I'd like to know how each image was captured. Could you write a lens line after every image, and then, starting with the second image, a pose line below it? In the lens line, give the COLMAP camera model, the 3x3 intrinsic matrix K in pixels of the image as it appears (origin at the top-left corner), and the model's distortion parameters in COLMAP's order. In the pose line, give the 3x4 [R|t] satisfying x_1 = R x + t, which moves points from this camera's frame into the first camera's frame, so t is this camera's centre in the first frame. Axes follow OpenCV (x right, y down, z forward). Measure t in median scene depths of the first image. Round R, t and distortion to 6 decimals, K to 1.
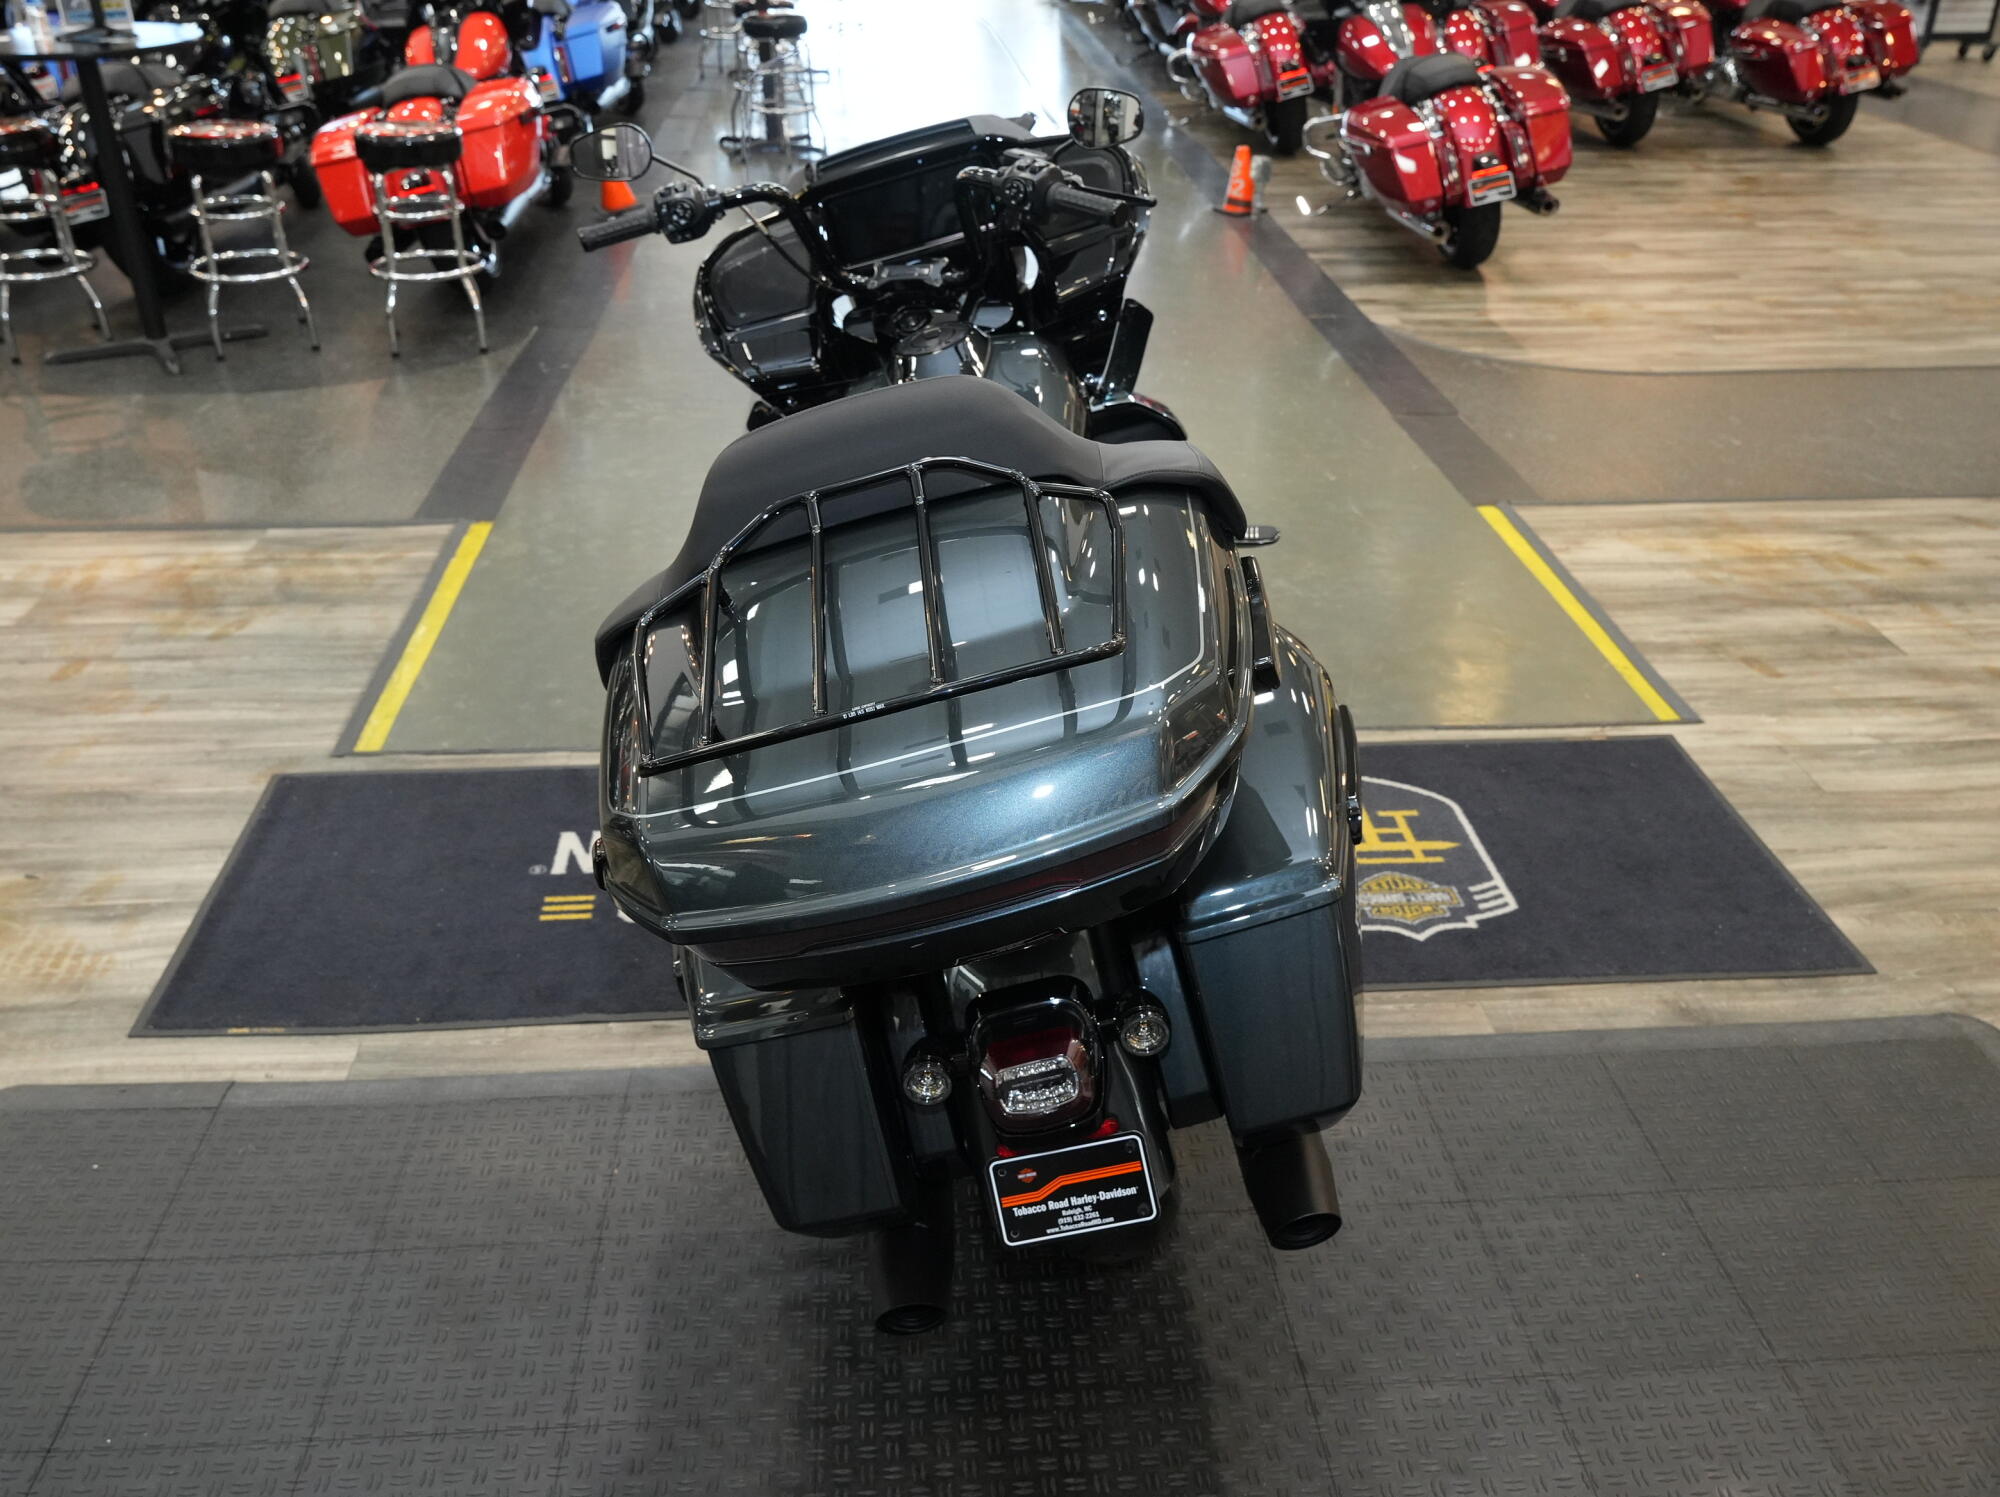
lens RADIAL K [[1749.0, 0, 988.4], [0, 1749.0, 753.9], [0, 0, 1]] dist [-0.003303, -0.016566]
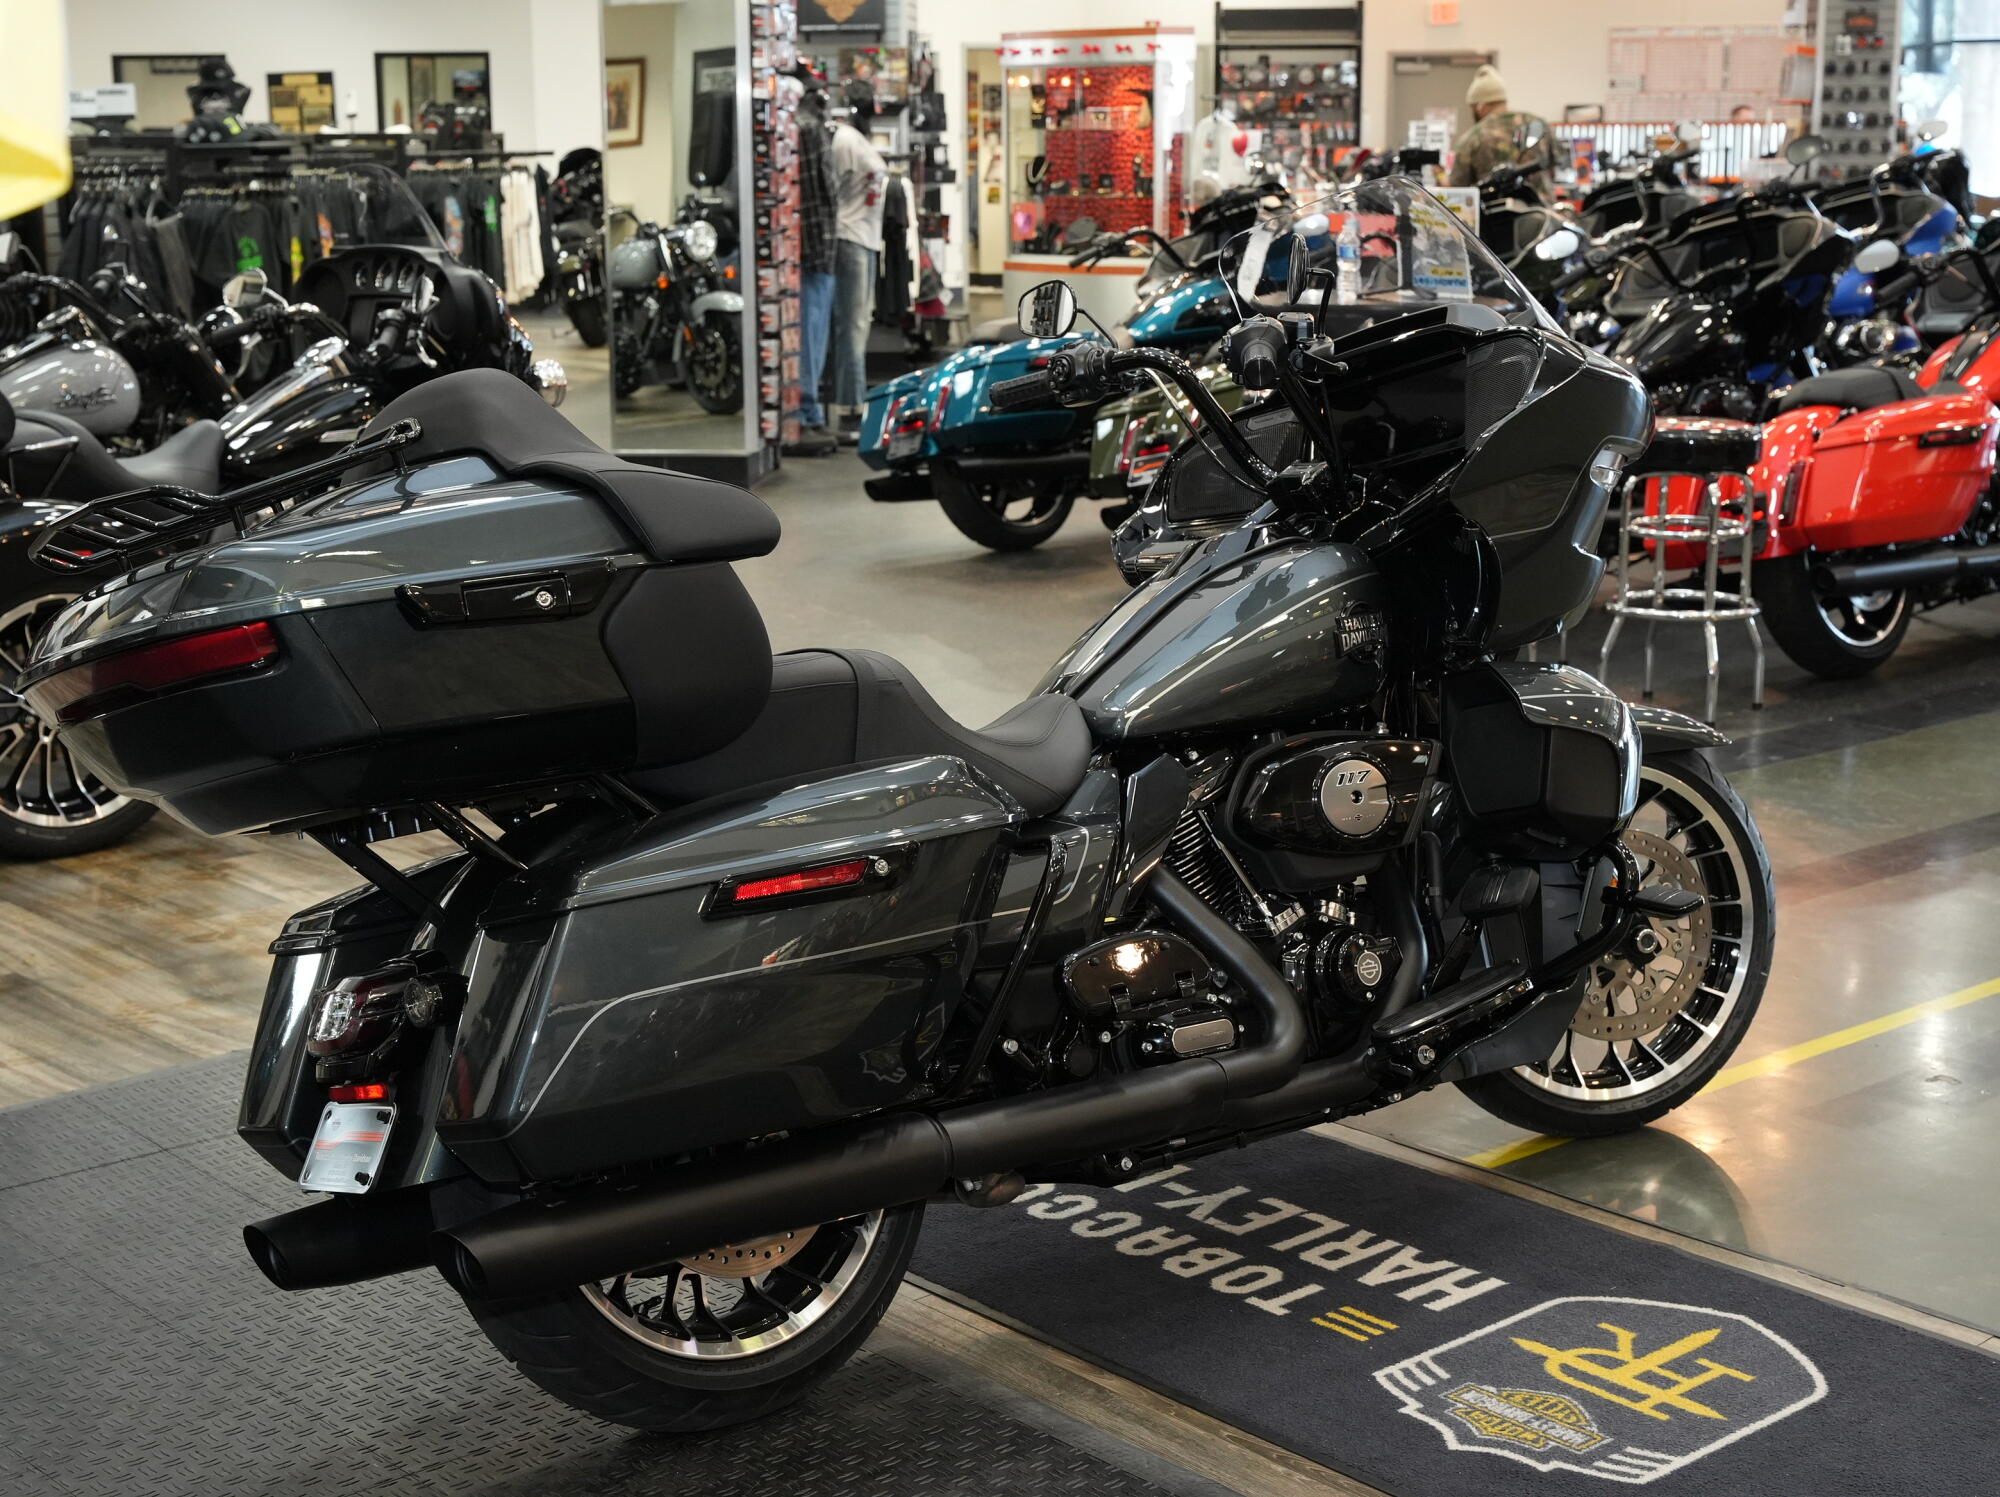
lens RADIAL K [[3267.9, 0, 990.3], [0, 3267.9, 752.9], [0, 0, 1]] dist [0.156555, 0.000000]
pose [[0.608656, 0.159518, -0.777233, 0.100422], [-0.380132, 0.918466, -0.109179, 0.006284], [0.696446, 0.361904, 0.619668, 0.000092]]
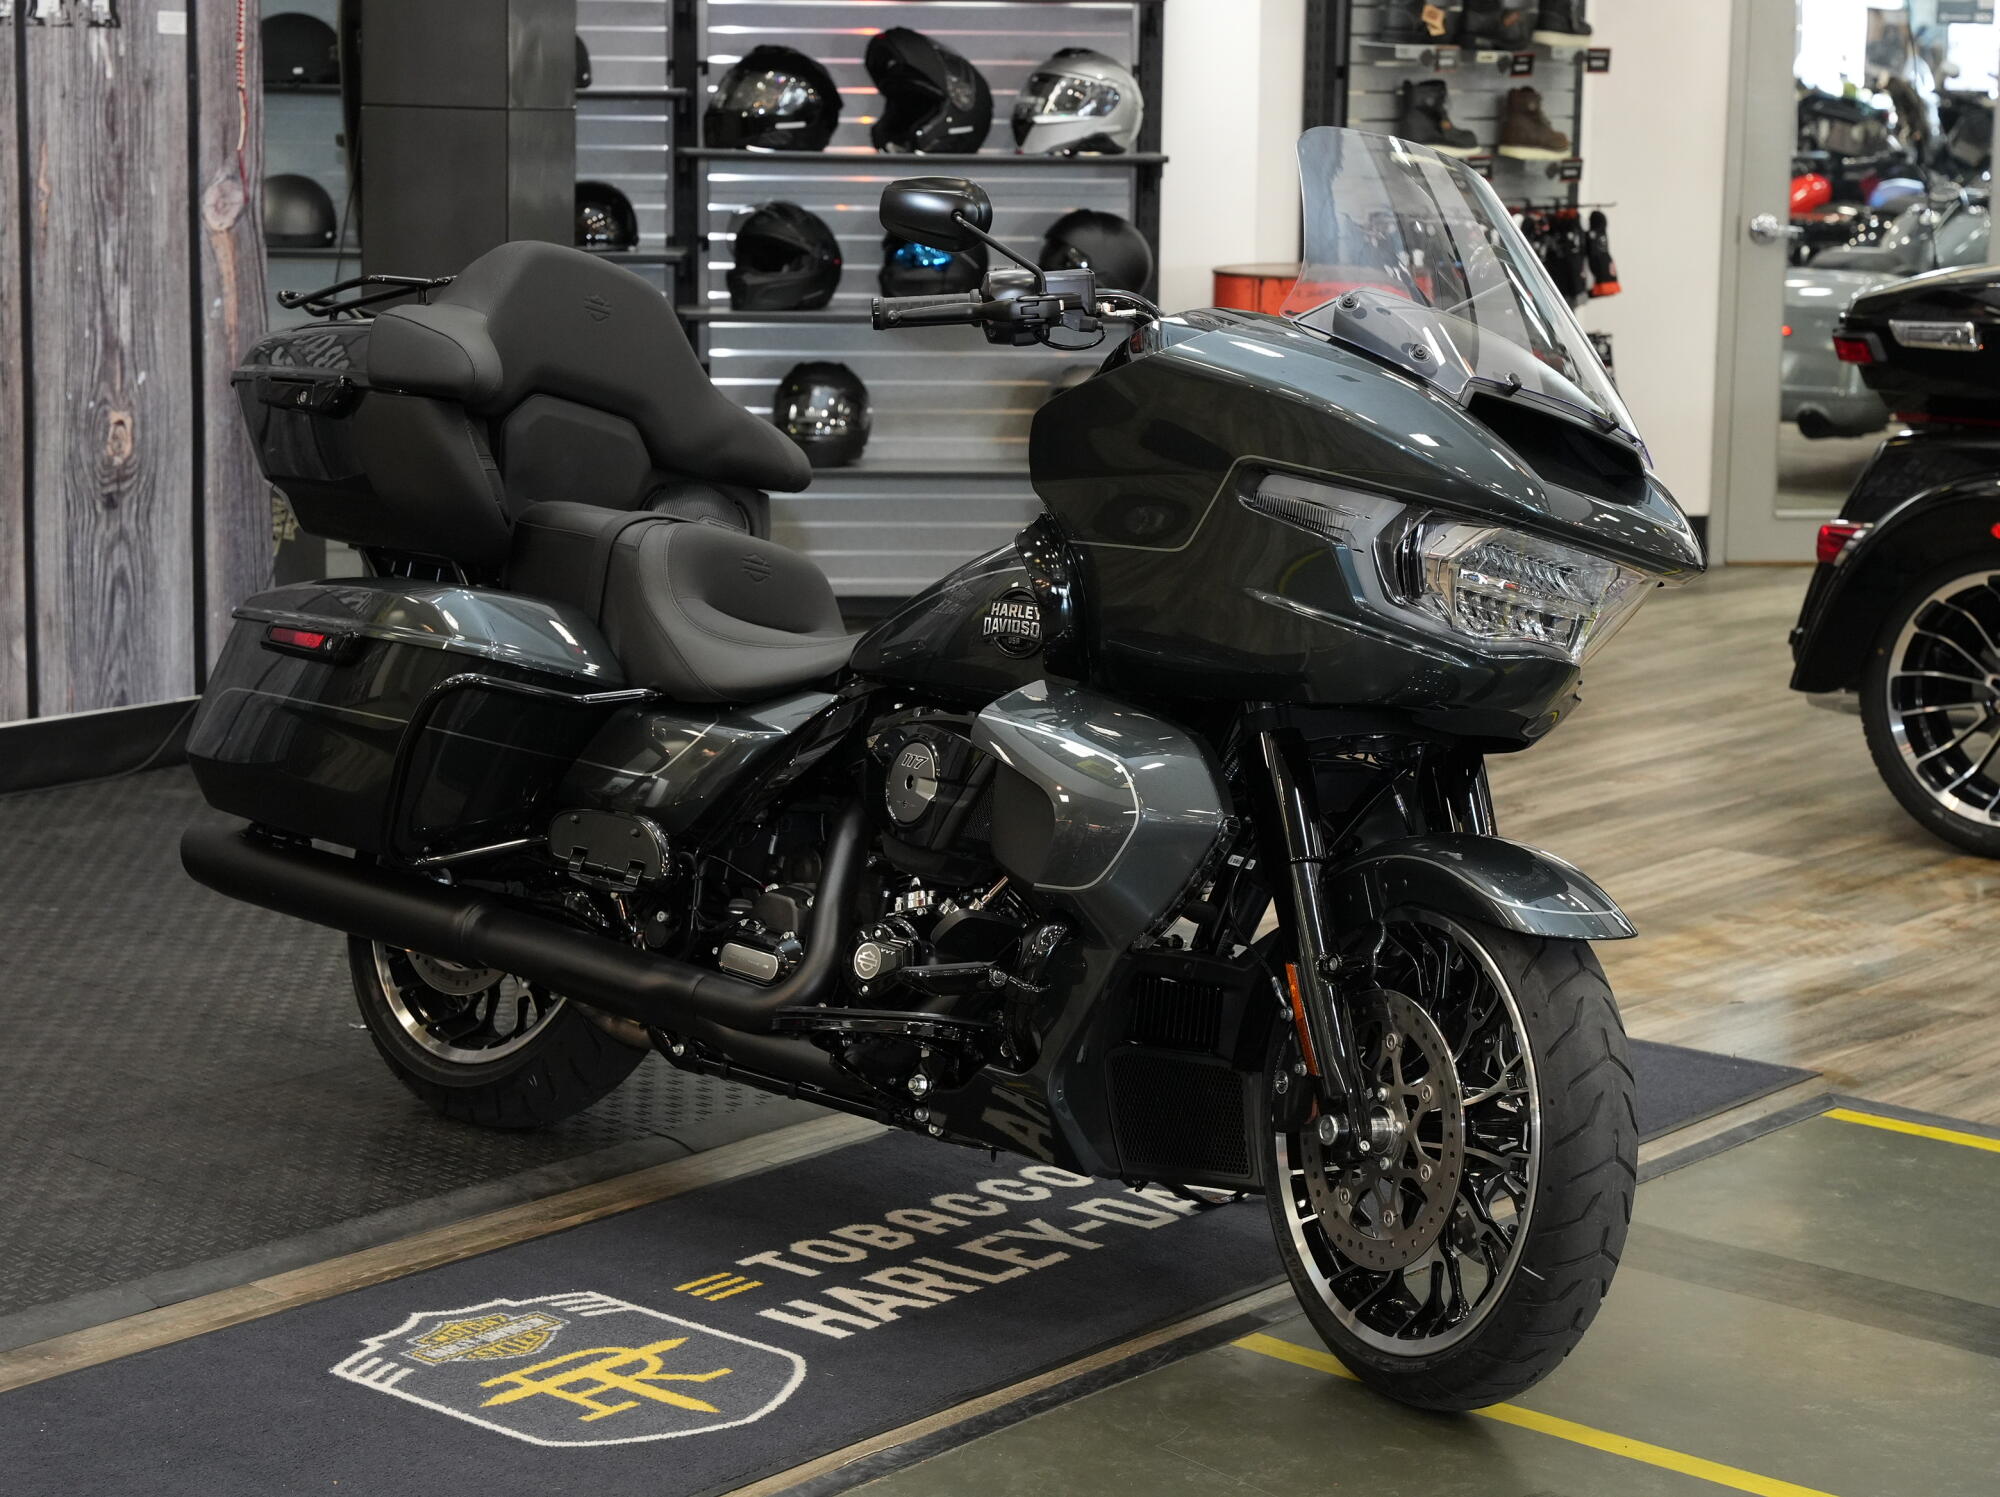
lens RADIAL K [[3858.7, 0, 995.3], [0, 3858.7, 764.9], [0, 0, 1]] dist [-0.019642, 0.000000]
pose [[-0.707935, 0.112388, -0.697278, 0.104653], [-0.364136, 0.787849, 0.496688, -0.084271], [0.605172, 0.605527, -0.516822, 0.167311]]
